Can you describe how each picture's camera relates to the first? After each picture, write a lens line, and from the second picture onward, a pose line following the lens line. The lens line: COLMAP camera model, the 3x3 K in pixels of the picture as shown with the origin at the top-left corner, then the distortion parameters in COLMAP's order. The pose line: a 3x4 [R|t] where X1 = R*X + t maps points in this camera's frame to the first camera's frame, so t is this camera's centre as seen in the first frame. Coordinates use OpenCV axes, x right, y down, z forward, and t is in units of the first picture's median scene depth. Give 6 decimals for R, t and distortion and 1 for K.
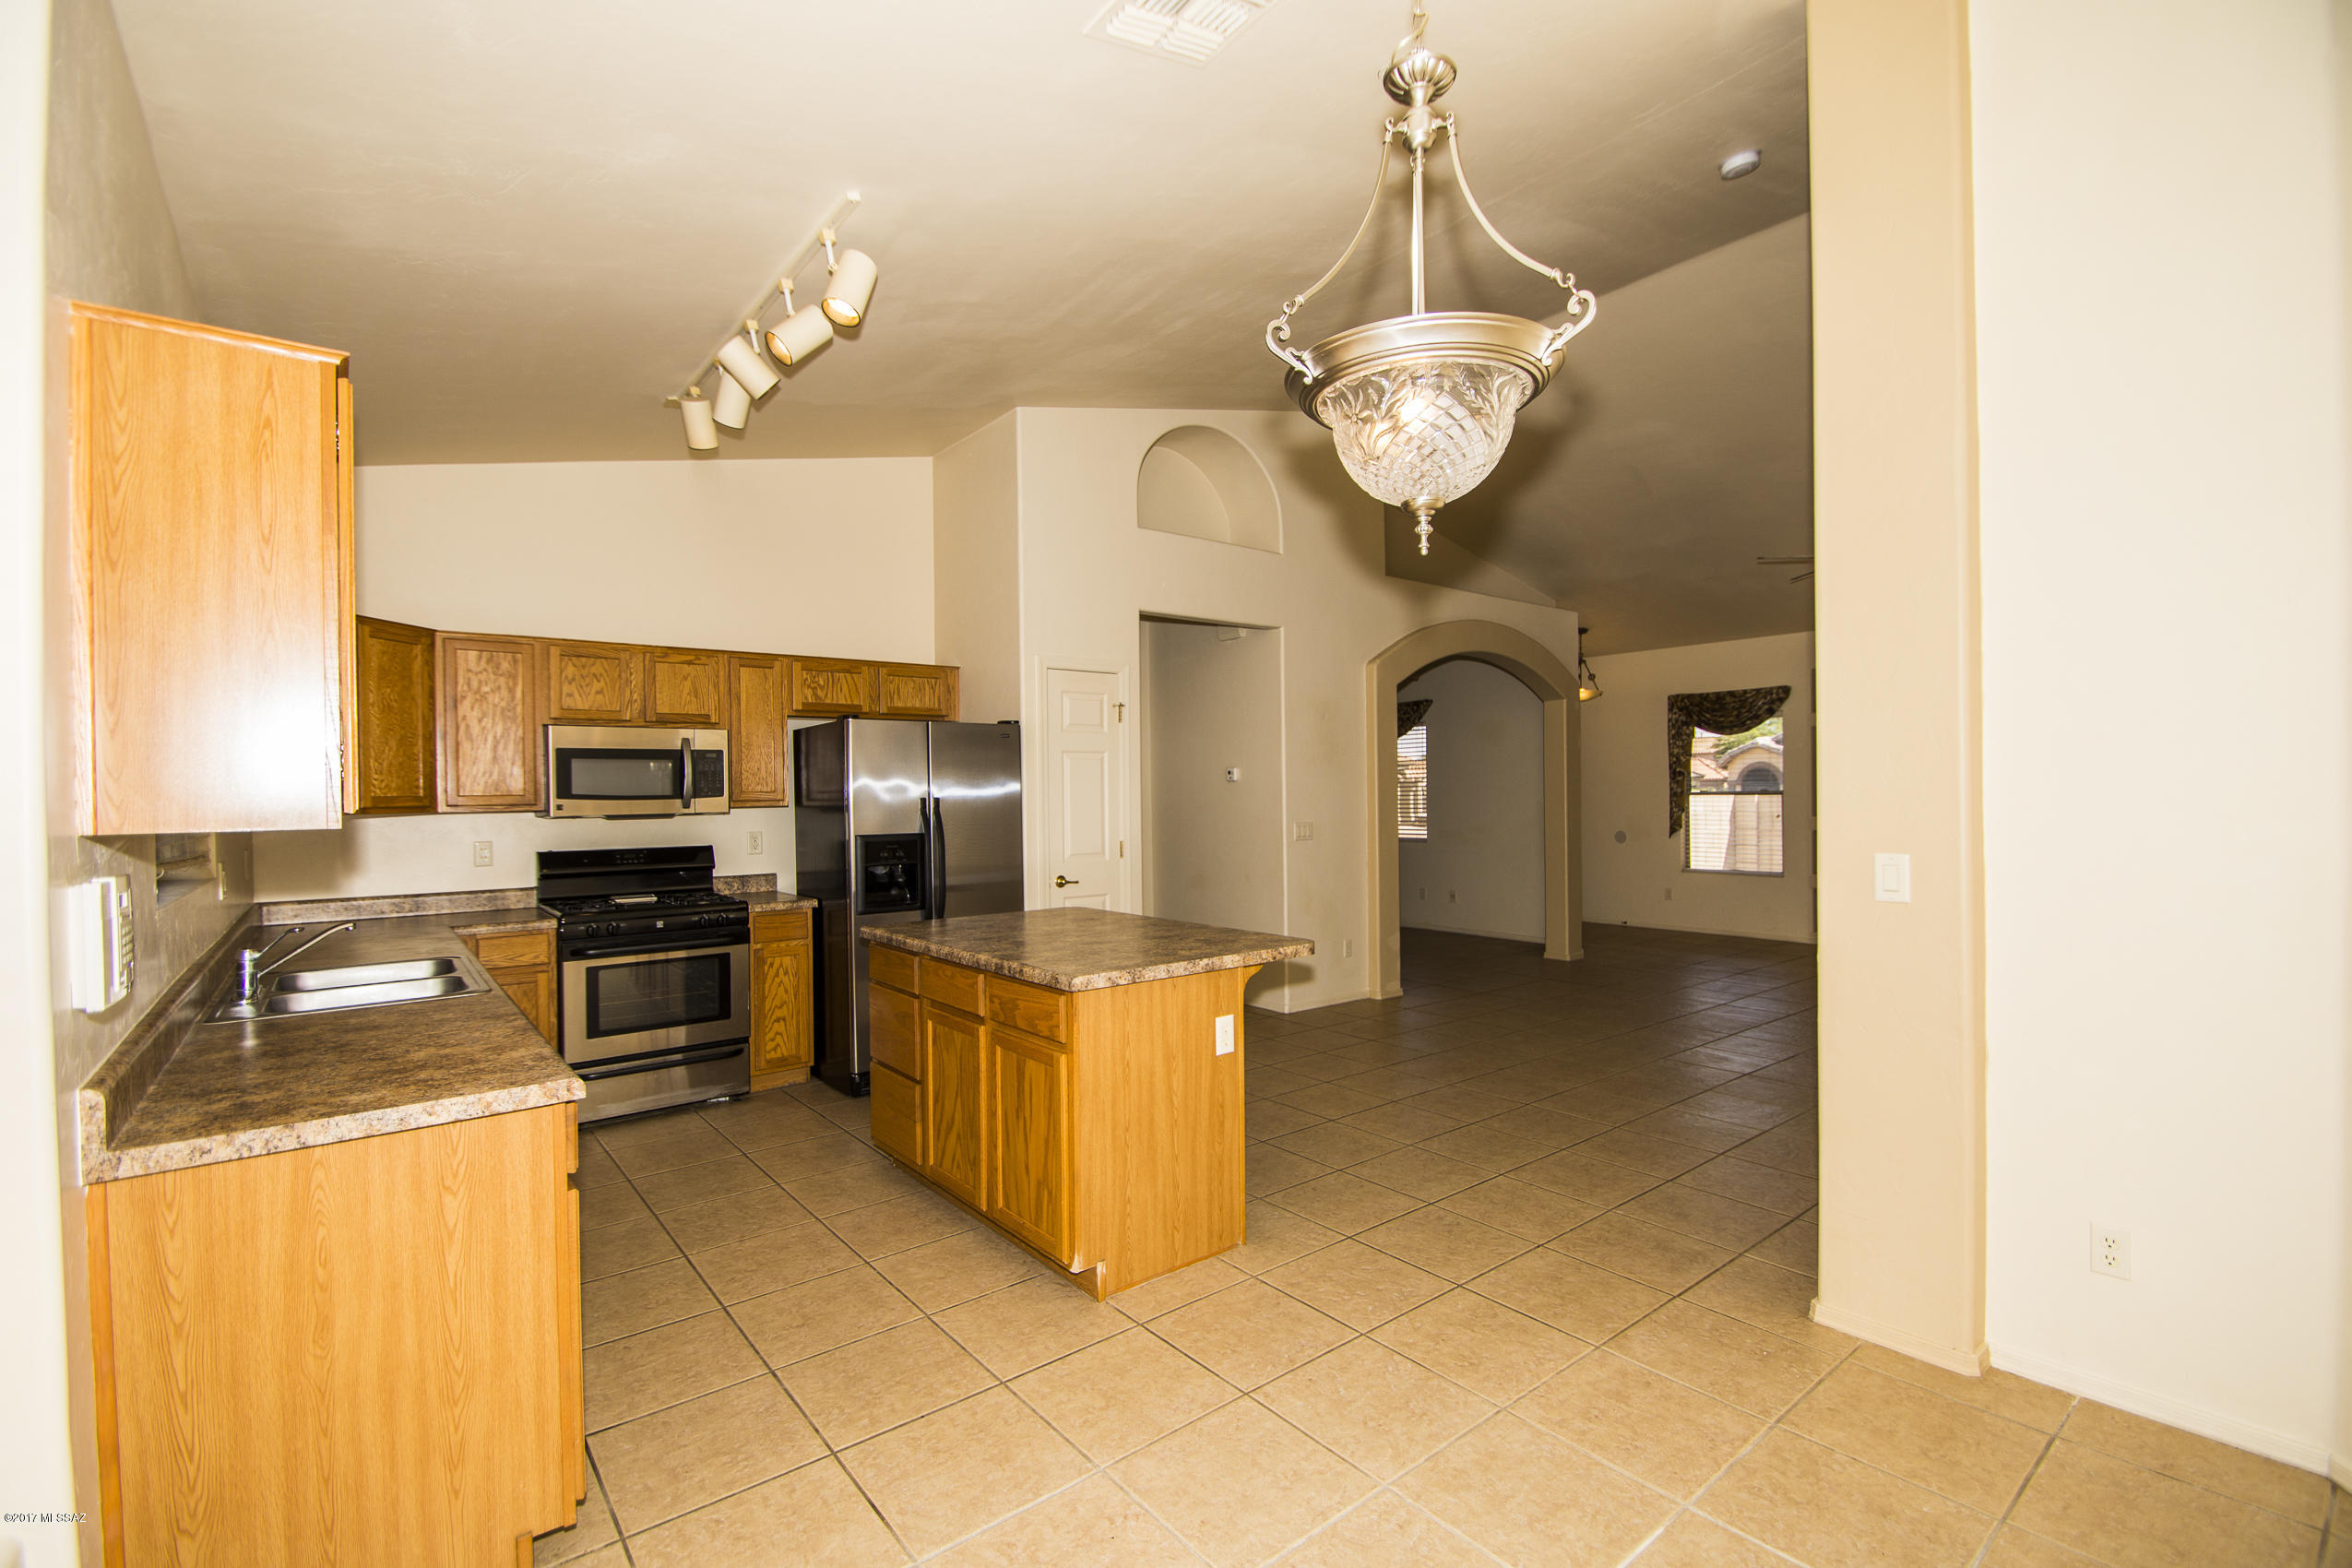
lens RADIAL K [[1026.7, 0, 1170.1], [0, 1026.7, 797.3], [0, 0, 1]] dist [0.015949, -0.018252]
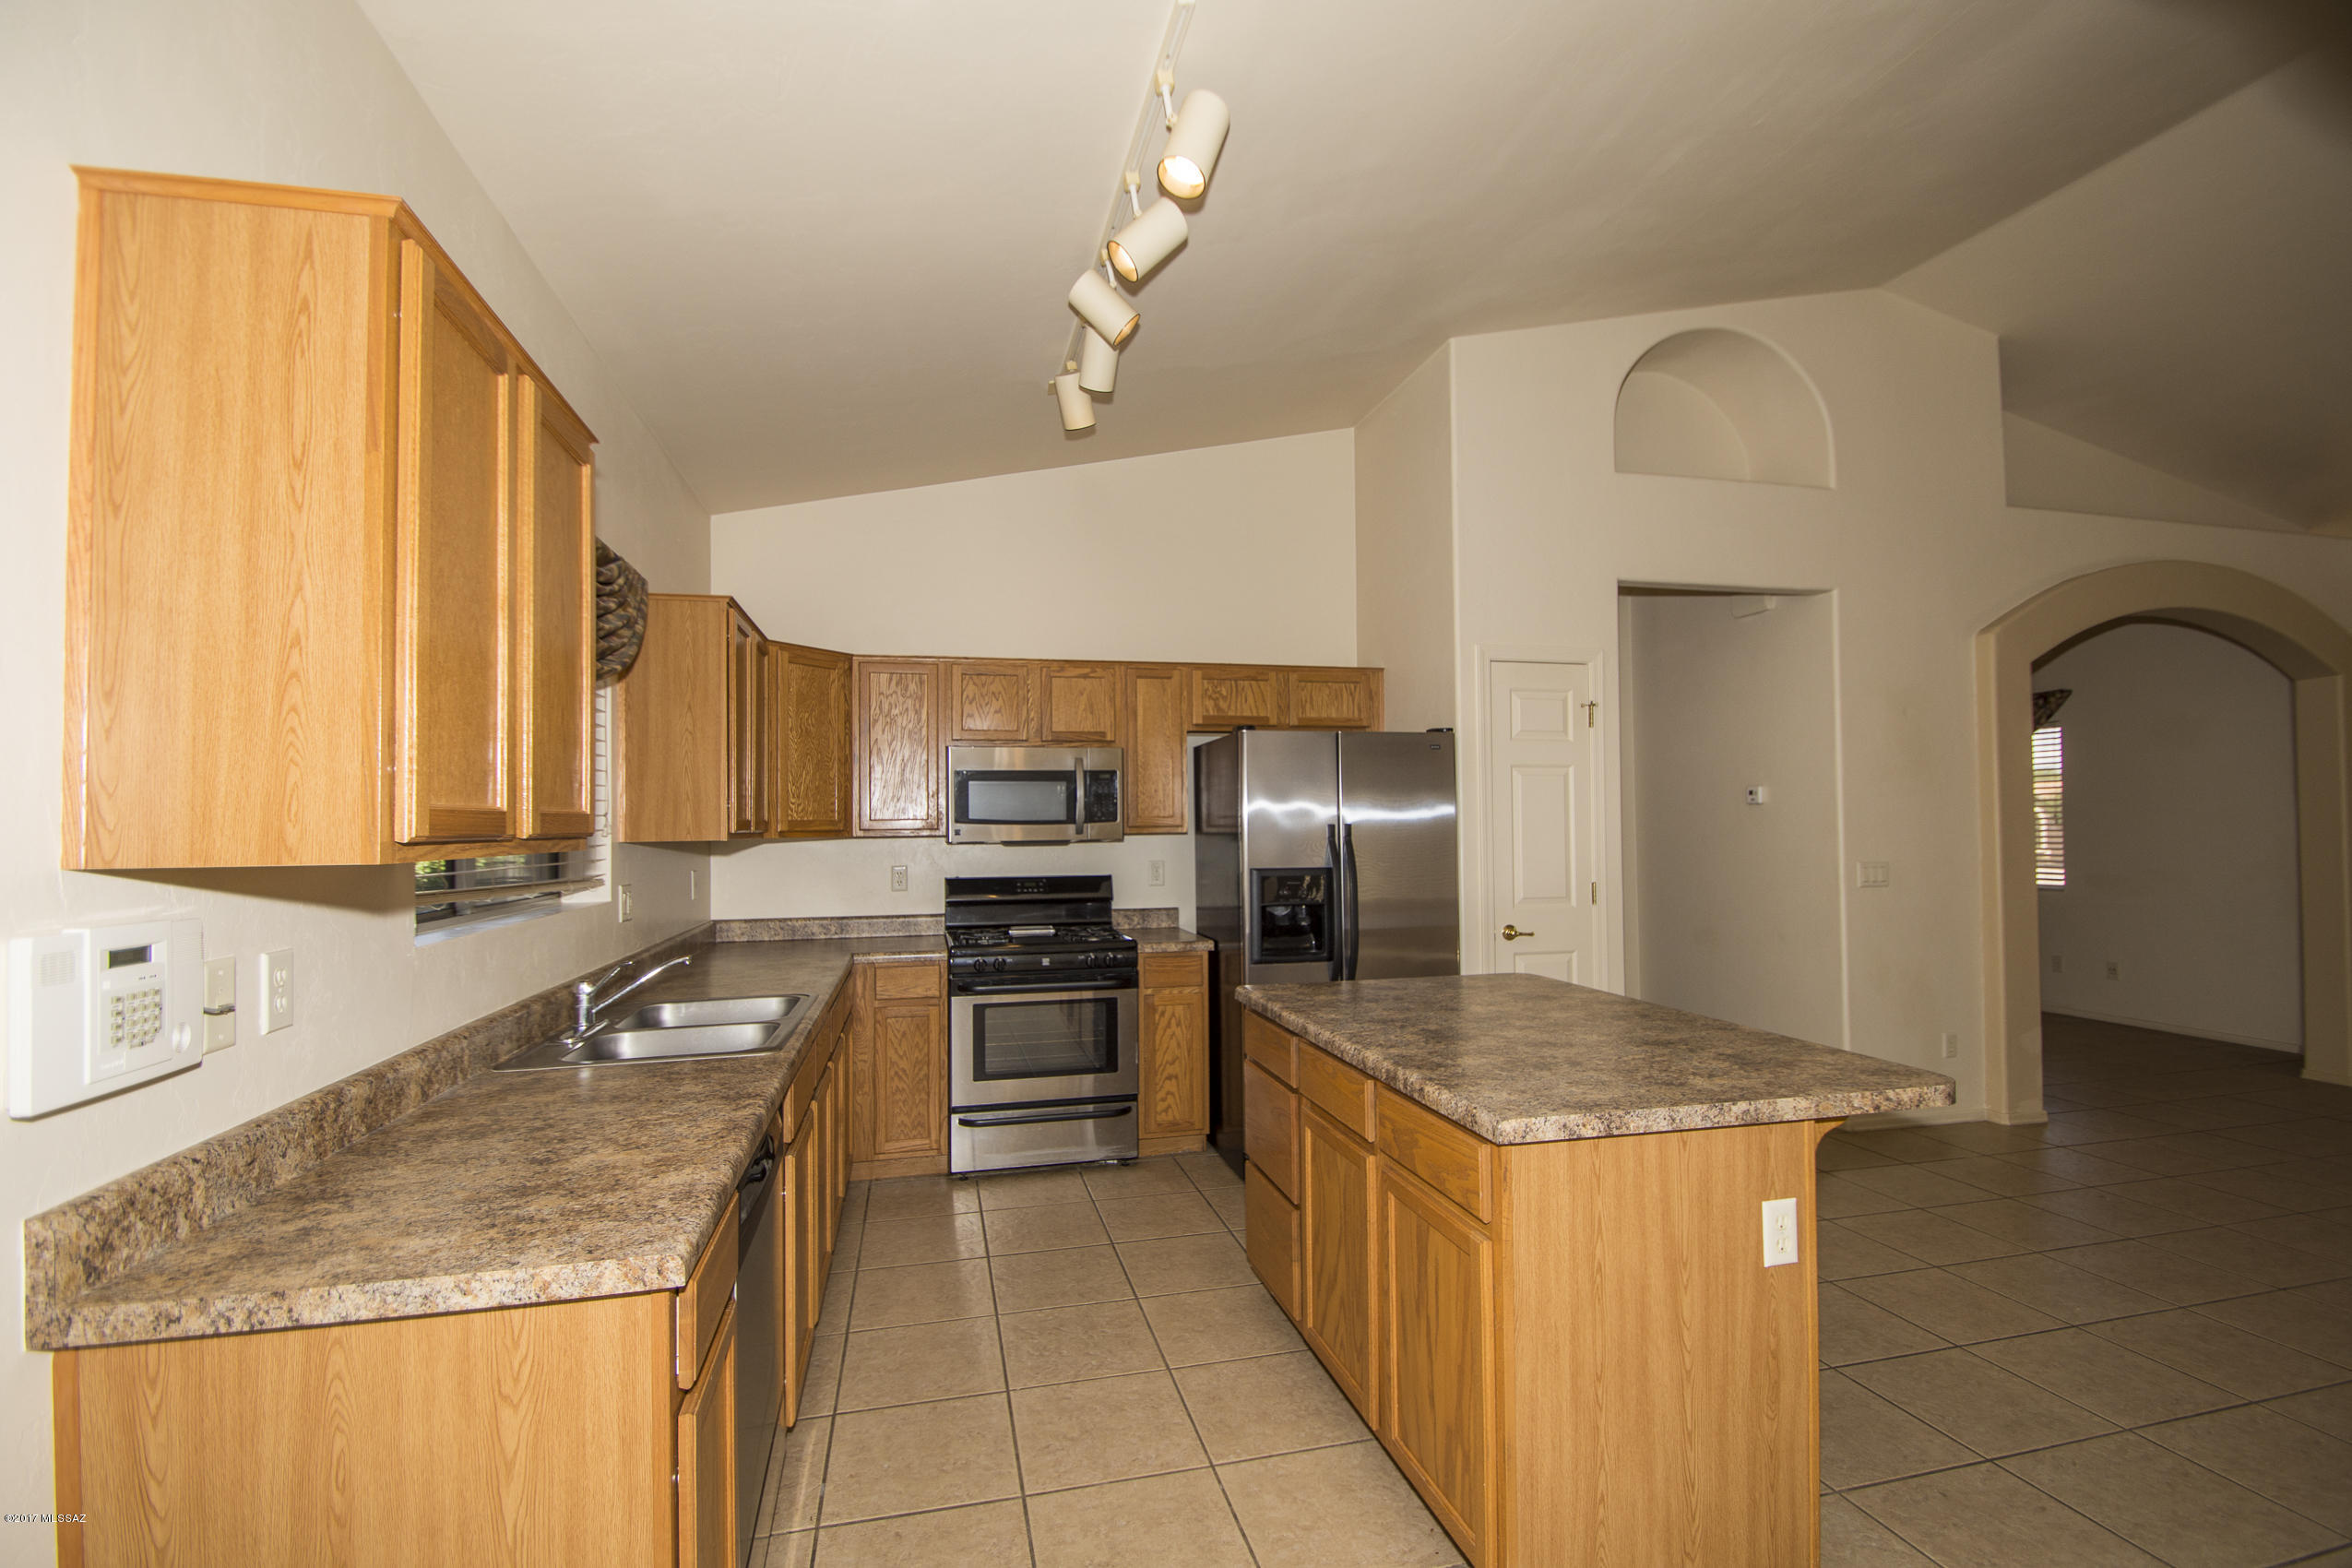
lens RADIAL K [[1026.7, 0, 1170.1], [0, 1026.7, 797.3], [0, 0, 1]] dist [0.015949, -0.018252]
pose [[0.903714, -0.006357, -0.428089, -0.005951], [-0.004530, 0.999692, -0.024408, -0.000392], [0.428113, 0.023997, 0.903407, 0.244892]]
